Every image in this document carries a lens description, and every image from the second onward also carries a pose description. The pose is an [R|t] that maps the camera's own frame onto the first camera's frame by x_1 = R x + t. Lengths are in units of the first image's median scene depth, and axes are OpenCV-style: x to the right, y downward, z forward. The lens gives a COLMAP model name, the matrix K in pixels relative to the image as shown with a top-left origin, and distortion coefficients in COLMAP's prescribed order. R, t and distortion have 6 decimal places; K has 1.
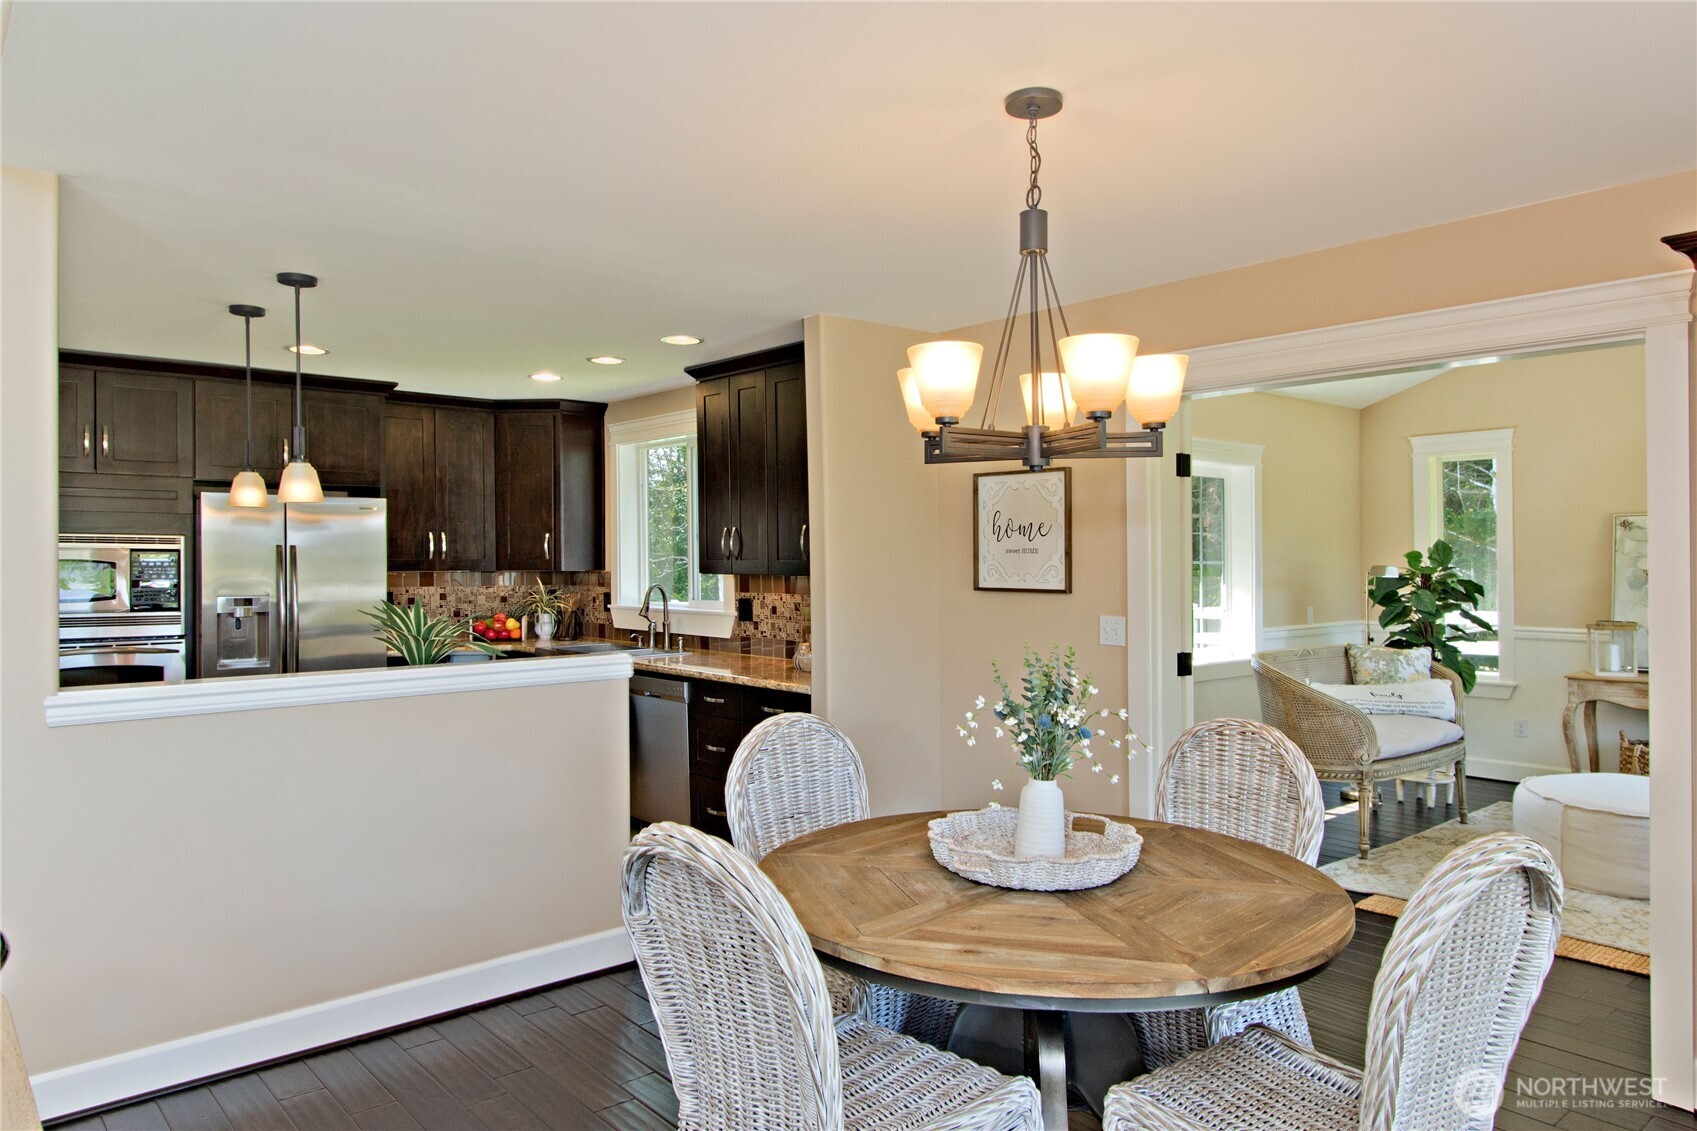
lens RADIAL K [[1088.5, 0, 845.0], [0, 1088.5, 567.3], [0, 0, 1]] dist [-0.002264, -0.001346]
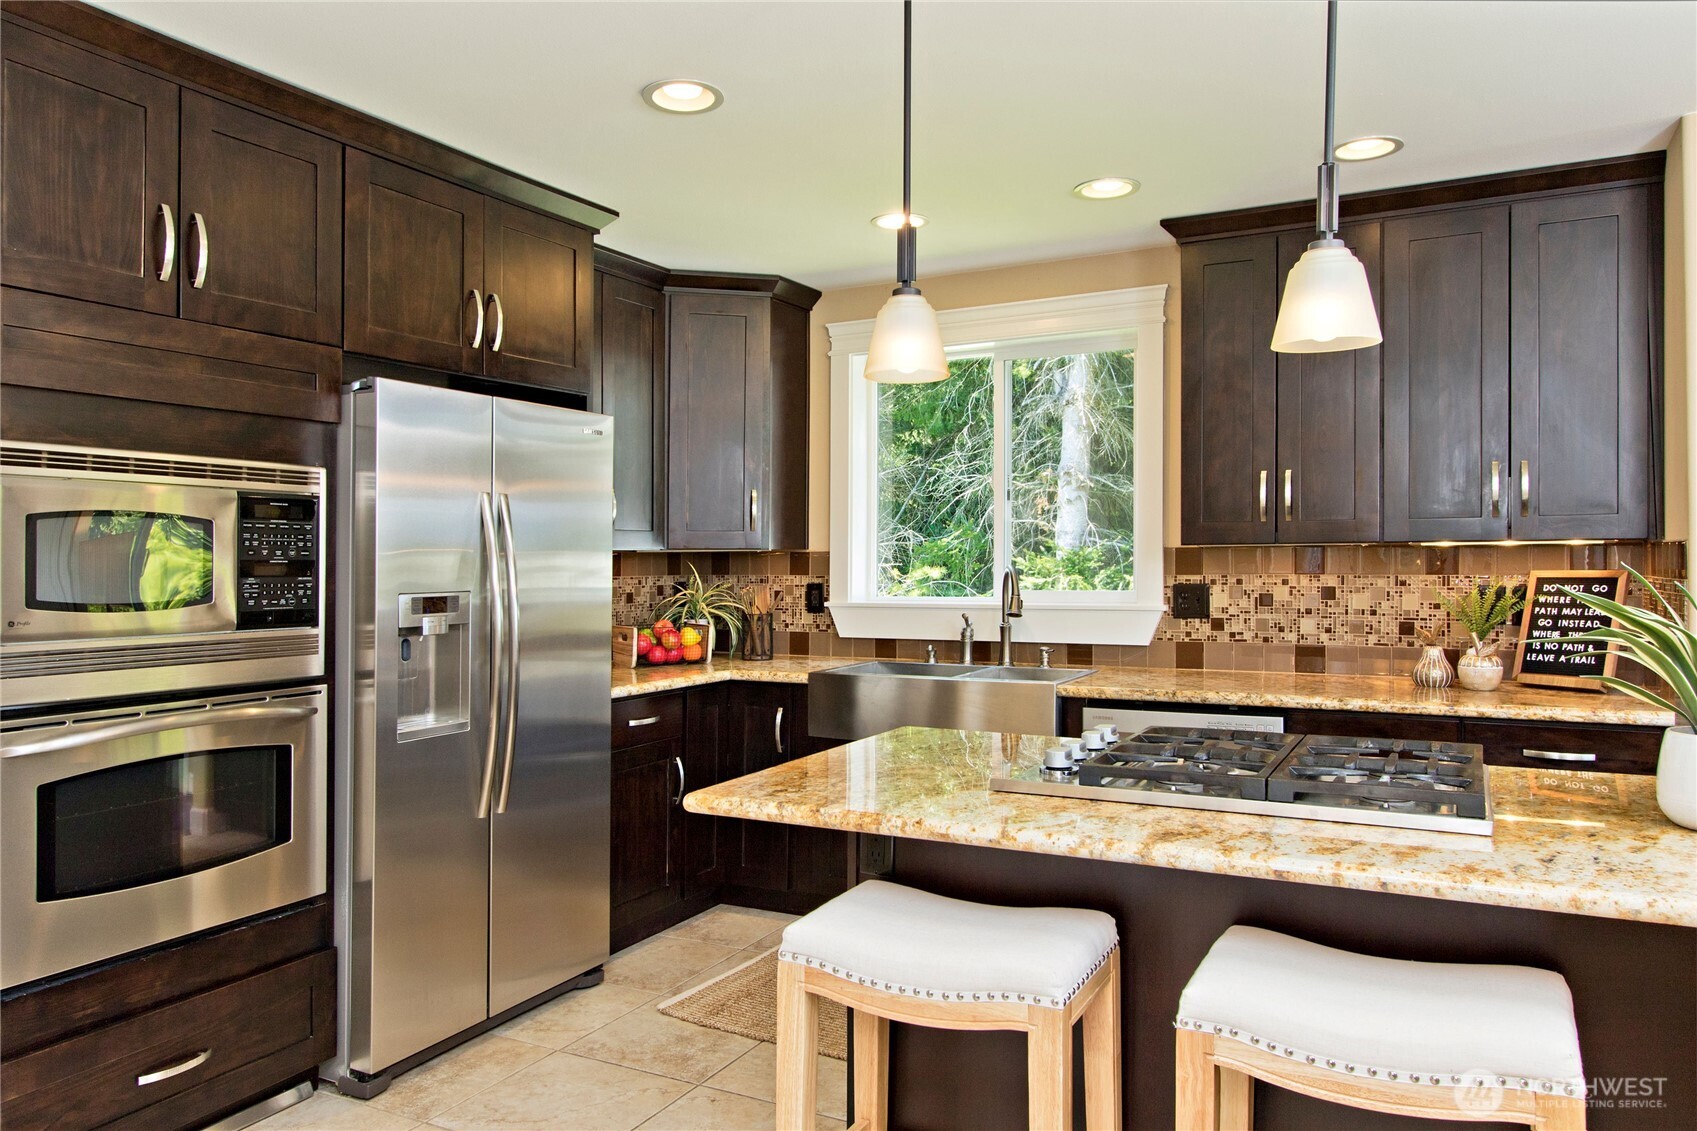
lens RADIAL K [[1168.7, 0, 848.9], [0, 1168.7, 557.2], [0, 0, 1]] dist [0.002748, -0.001877]
pose [[0.939207, -0.007971, 0.343260, -0.524854], [0.011005, 0.999916, -0.006891, 0.015163], [-0.343176, 0.010249, 0.939215, 0.408450]]
